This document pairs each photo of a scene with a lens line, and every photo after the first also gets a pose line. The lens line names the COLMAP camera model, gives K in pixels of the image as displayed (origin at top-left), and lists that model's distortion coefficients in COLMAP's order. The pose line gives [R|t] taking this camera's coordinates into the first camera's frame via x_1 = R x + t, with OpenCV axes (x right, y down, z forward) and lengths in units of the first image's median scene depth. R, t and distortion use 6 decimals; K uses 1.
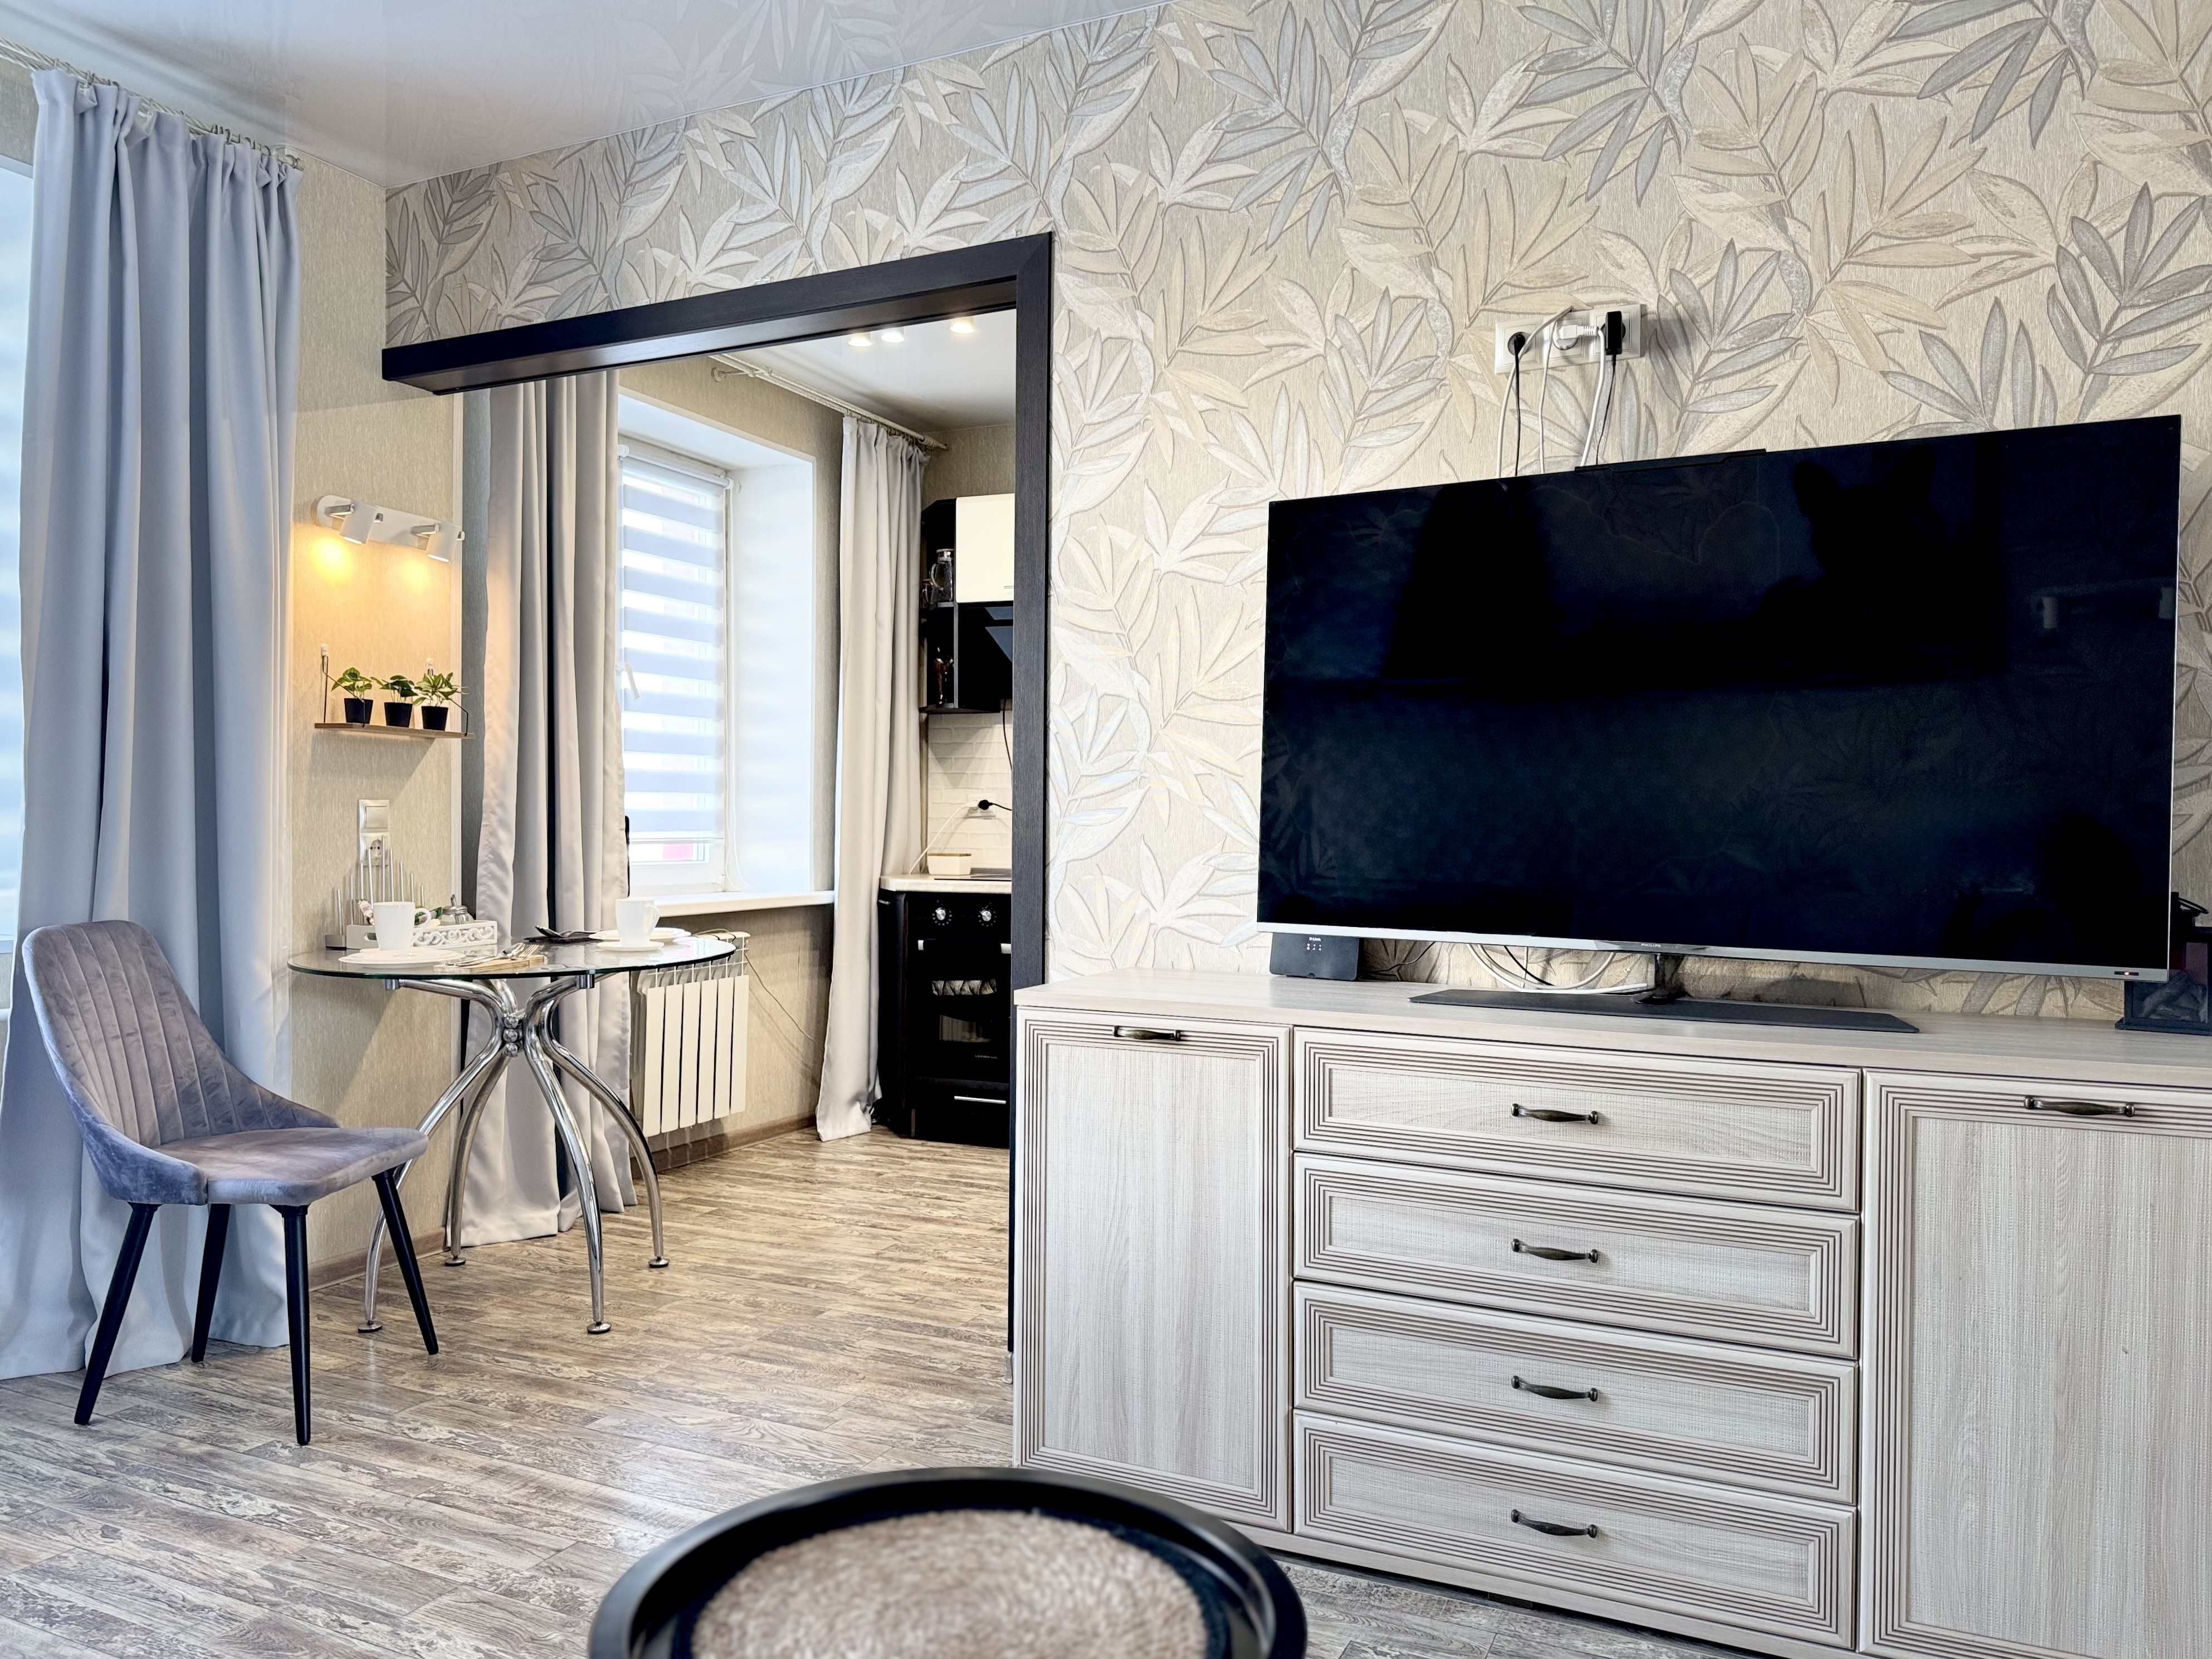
lens RADIAL K [[1529.2, 0, 1106.0], [0, 1529.2, 829.5], [0, 0, 1]] dist [0.081886, -0.150367]
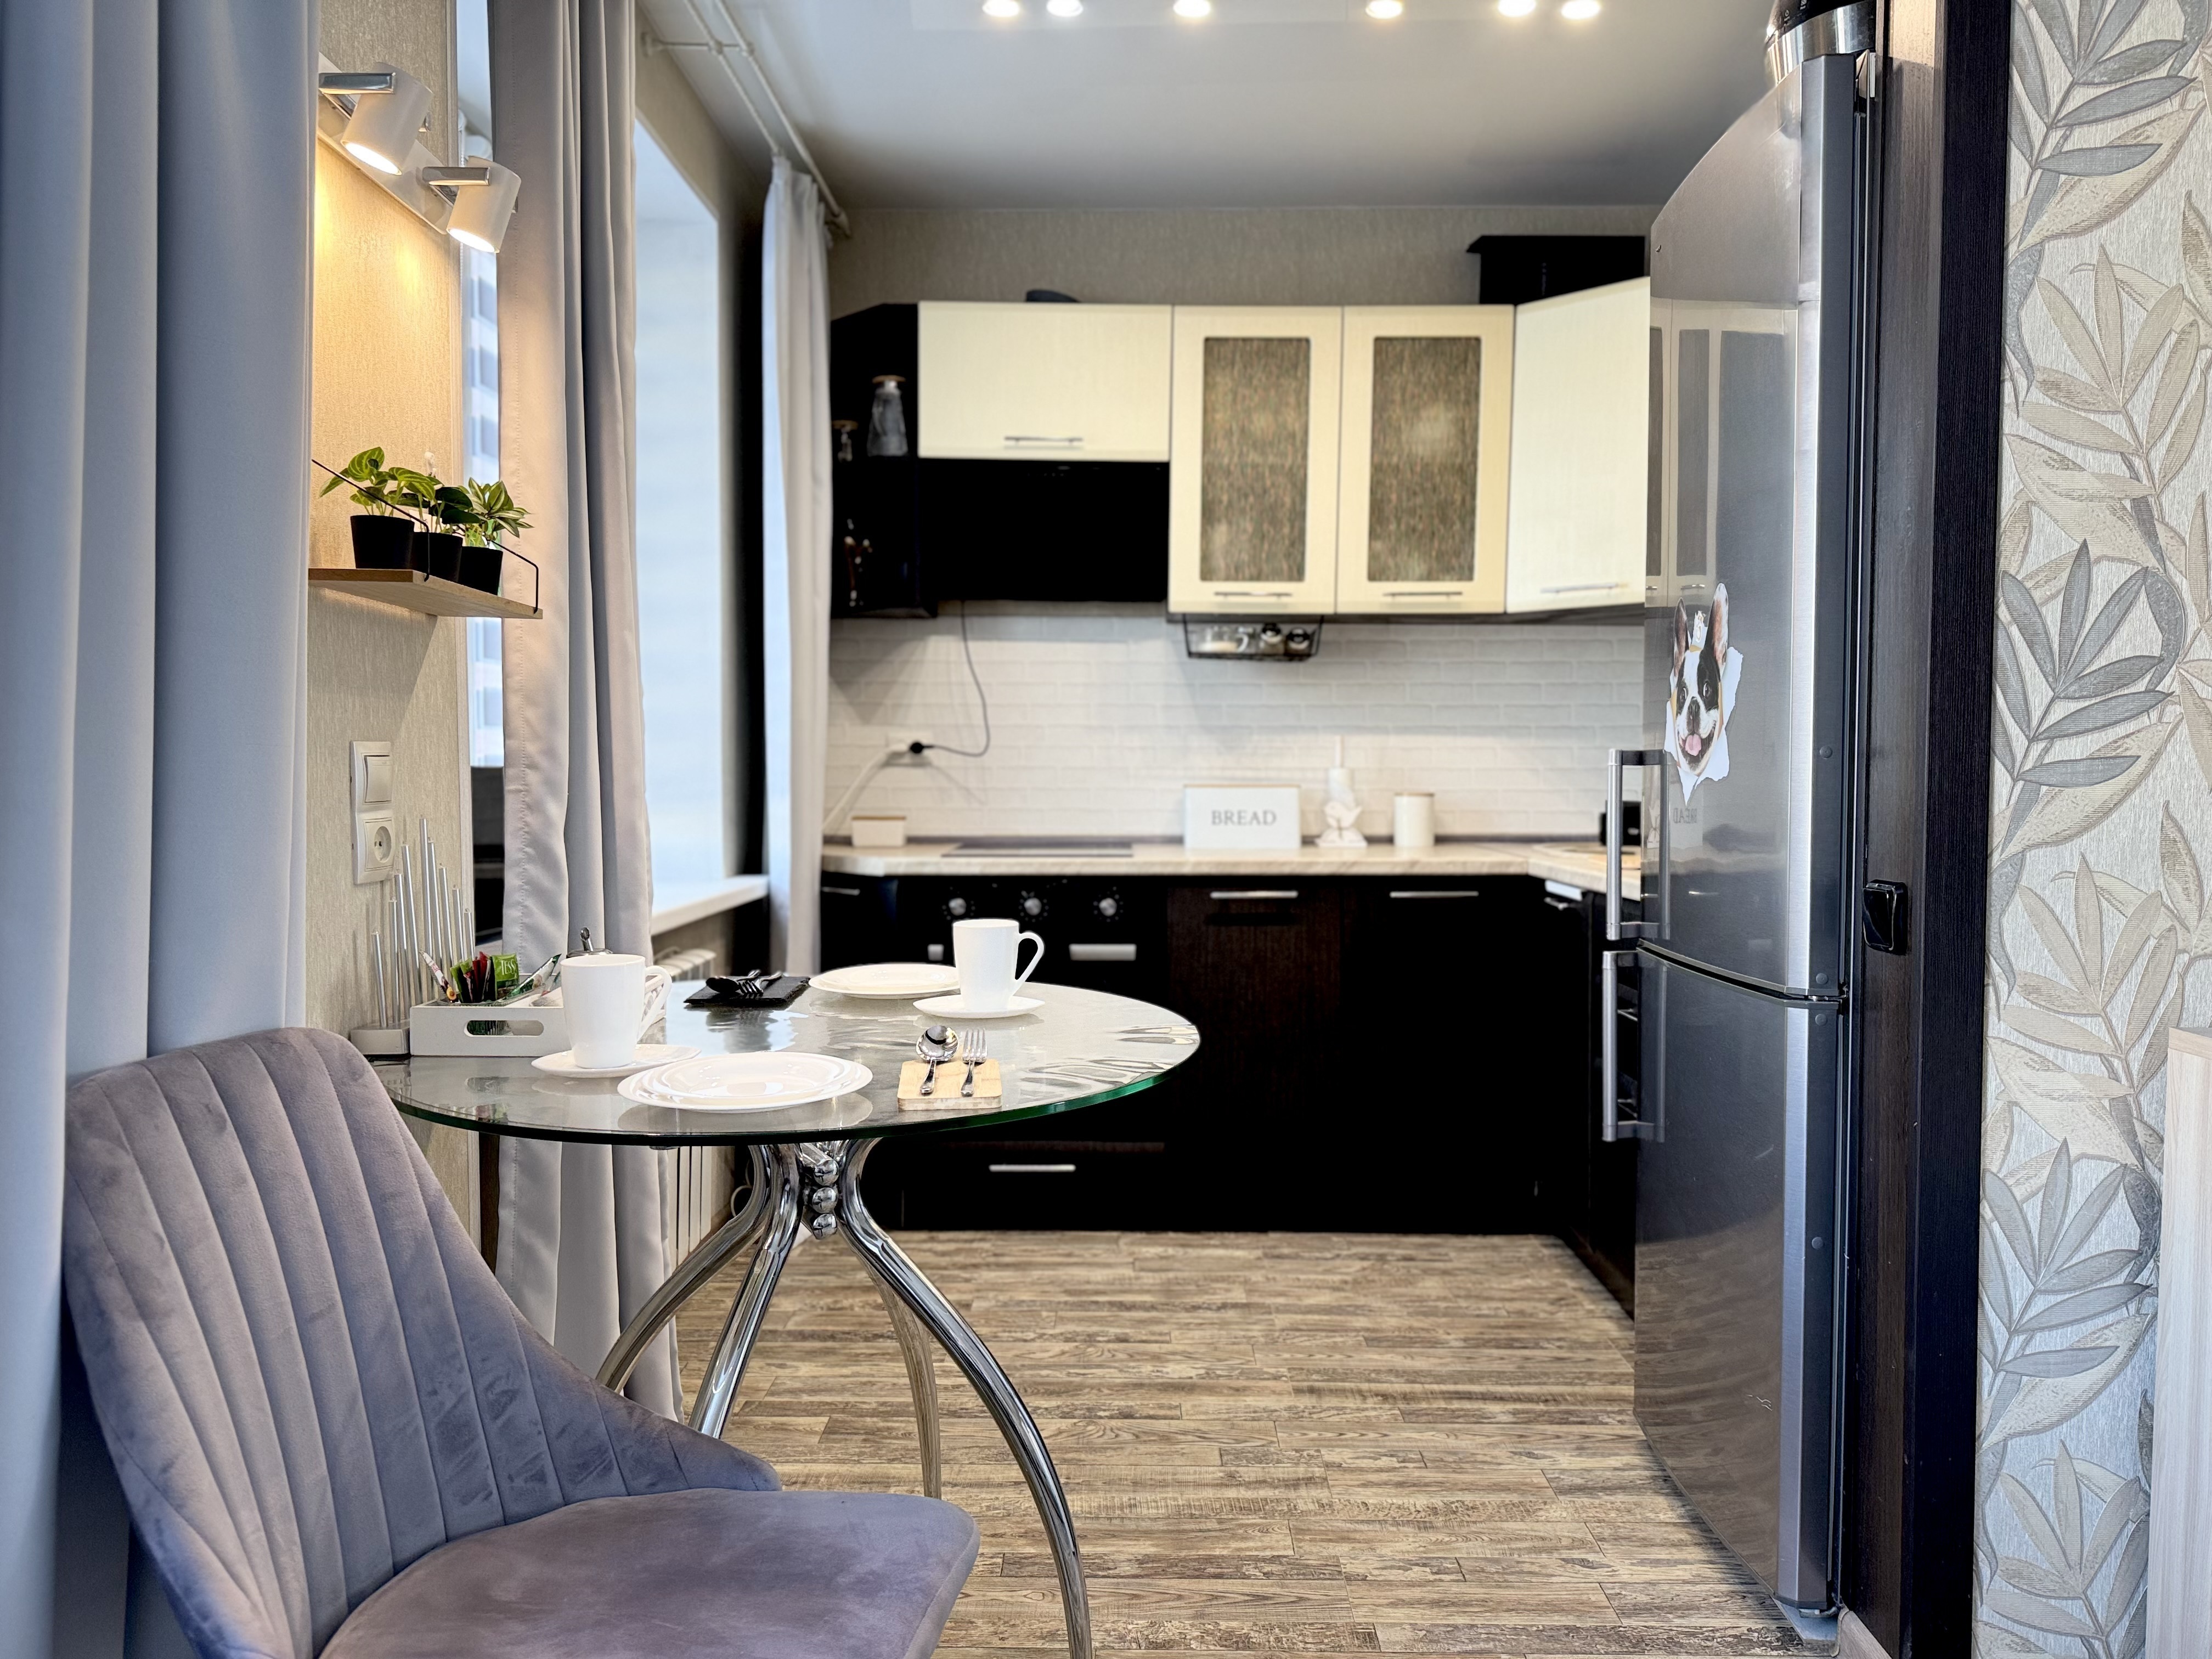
lens RADIAL K [[1529.1, 0, 1106.0], [0, 1529.1, 829.5], [0, 0, 1]] dist [0.081886, -0.150367]
pose [[0.909995, -0.019027, 0.414183, -0.445045], [0.002161, 0.999151, 0.041152, -0.010853], [-0.414614, -0.036553, 0.909263, 0.460712]]
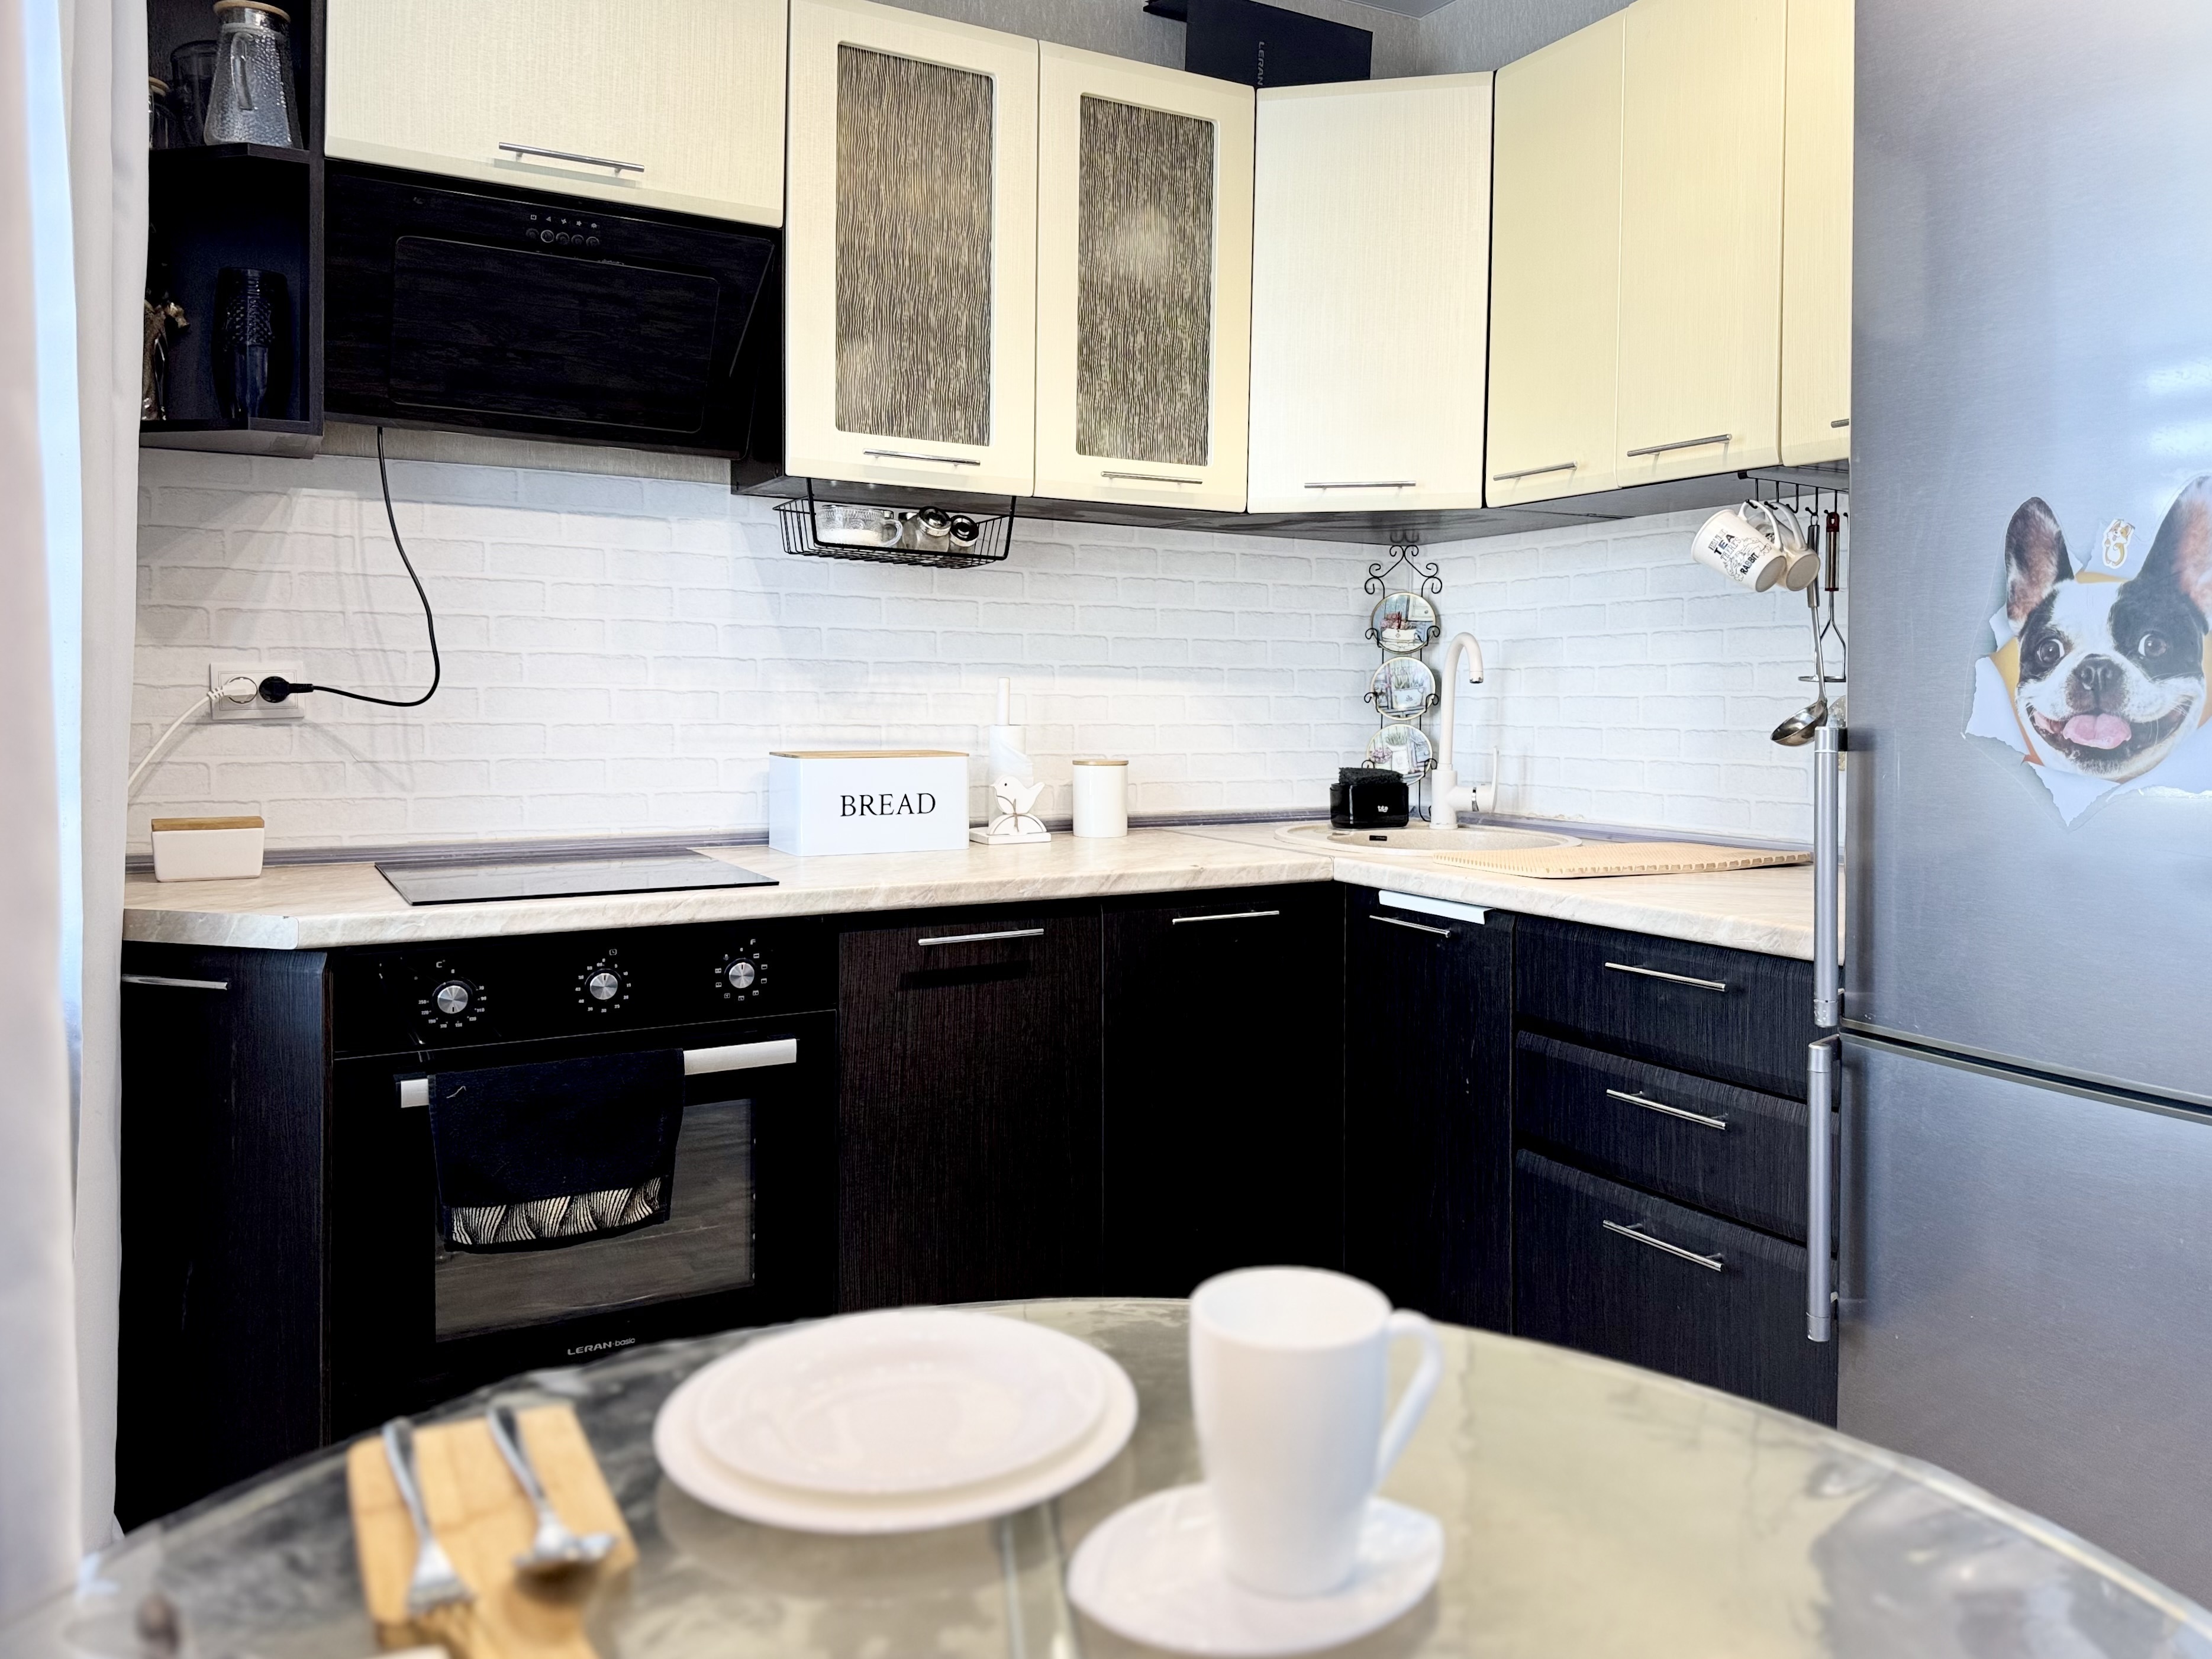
lens RADIAL K [[1585.6, 0, 1108.5], [0, 1585.6, 745.4], [0, 0, 1]] dist [0.039469, -0.001726]
pose [[0.576353, -0.026798, 0.816761, -0.439805], [-0.005030, 0.999327, 0.036337, -0.026750], [-0.817186, -0.025051, 0.575830, 0.875450]]
